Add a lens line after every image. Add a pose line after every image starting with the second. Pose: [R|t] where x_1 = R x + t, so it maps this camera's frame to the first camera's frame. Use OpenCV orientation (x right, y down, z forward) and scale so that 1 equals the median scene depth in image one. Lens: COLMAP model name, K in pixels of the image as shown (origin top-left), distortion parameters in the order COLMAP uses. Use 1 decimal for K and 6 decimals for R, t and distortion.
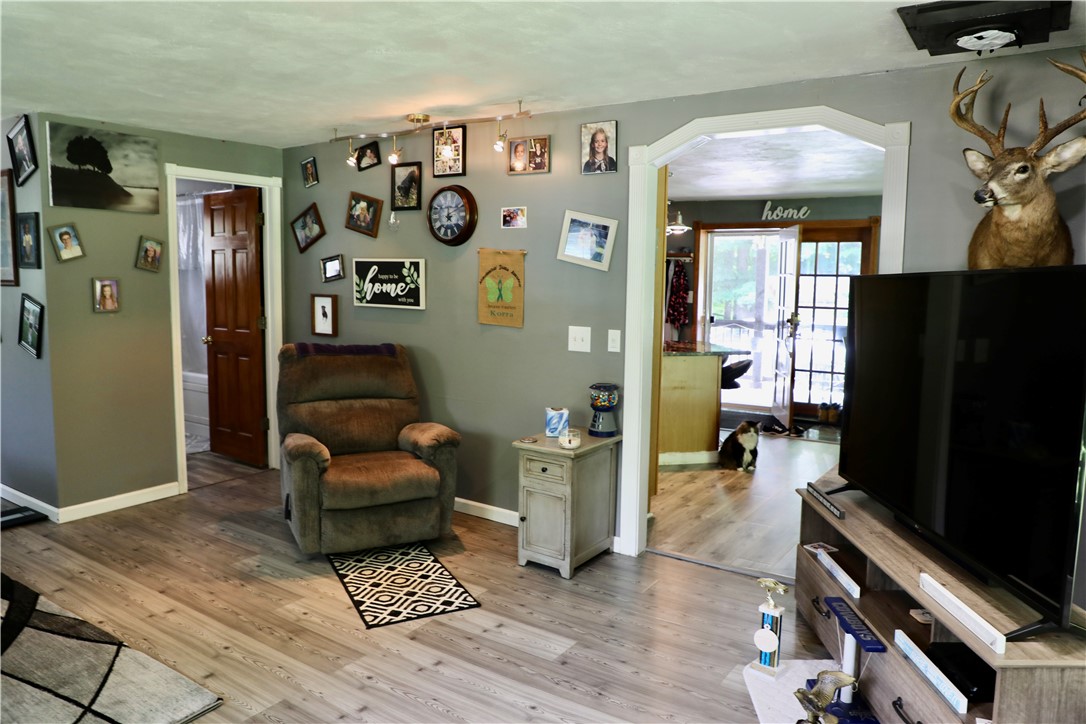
lens RADIAL K [[756.4, 0, 551.2], [0, 756.4, 360.9], [0, 0, 1]] dist [-0.073488, 0.040285]
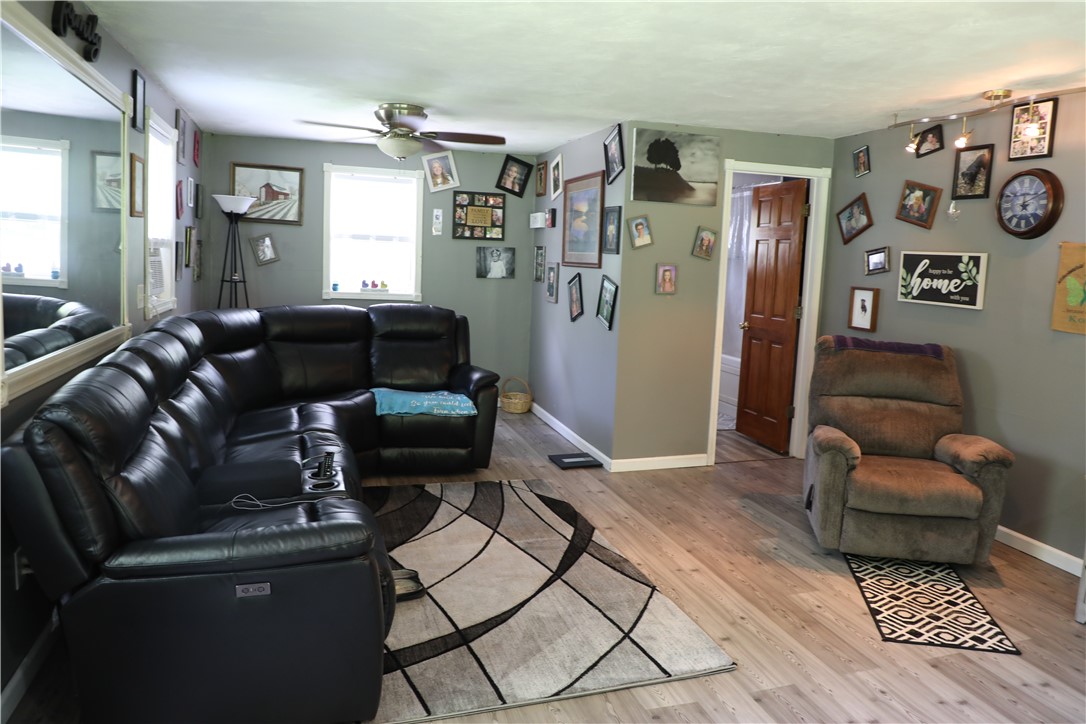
lens RADIAL K [[756.4, 0, 543.2], [0, 756.4, 359.7], [0, 0, 1]] dist [-0.073488, 0.040285]
pose [[0.779151, 0.098376, -0.619069, -0.026217], [-0.092019, 0.994859, 0.042279, 0.001902], [0.620045, 0.024025, 0.784198, -0.012608]]
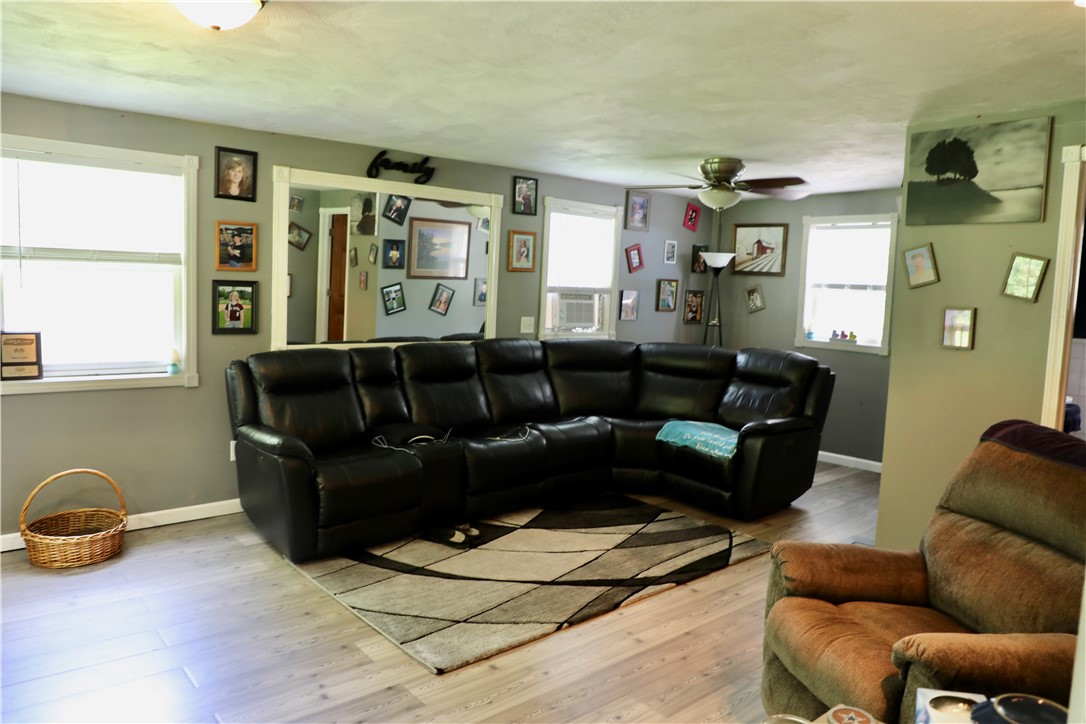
lens RADIAL K [[756.4, 0, 557.7], [0, 756.4, 367.2], [0, 0, 1]] dist [-0.073488, 0.040285]
pose [[-0.285404, 0.073585, -0.955578, 0.324131], [-0.138589, 0.983400, 0.117120, -0.085968], [0.948334, 0.165859, -0.270468, 0.849613]]
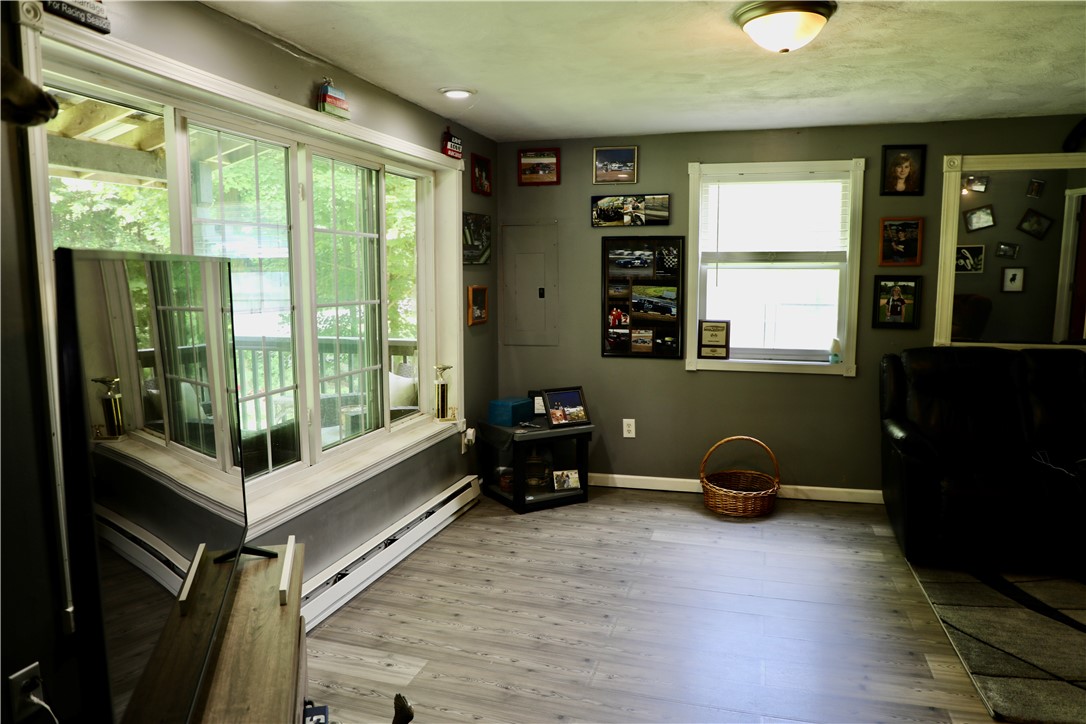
lens RADIAL K [[756.4, 0, 532.9], [0, 756.4, 369.0], [0, 0, 1]] dist [-0.073488, 0.040285]
pose [[-0.960227, 0.022577, -0.278307, 0.238508], [-0.041401, 0.974196, 0.221875, -0.103880], [0.276135, 0.224572, -0.934514, 0.991145]]
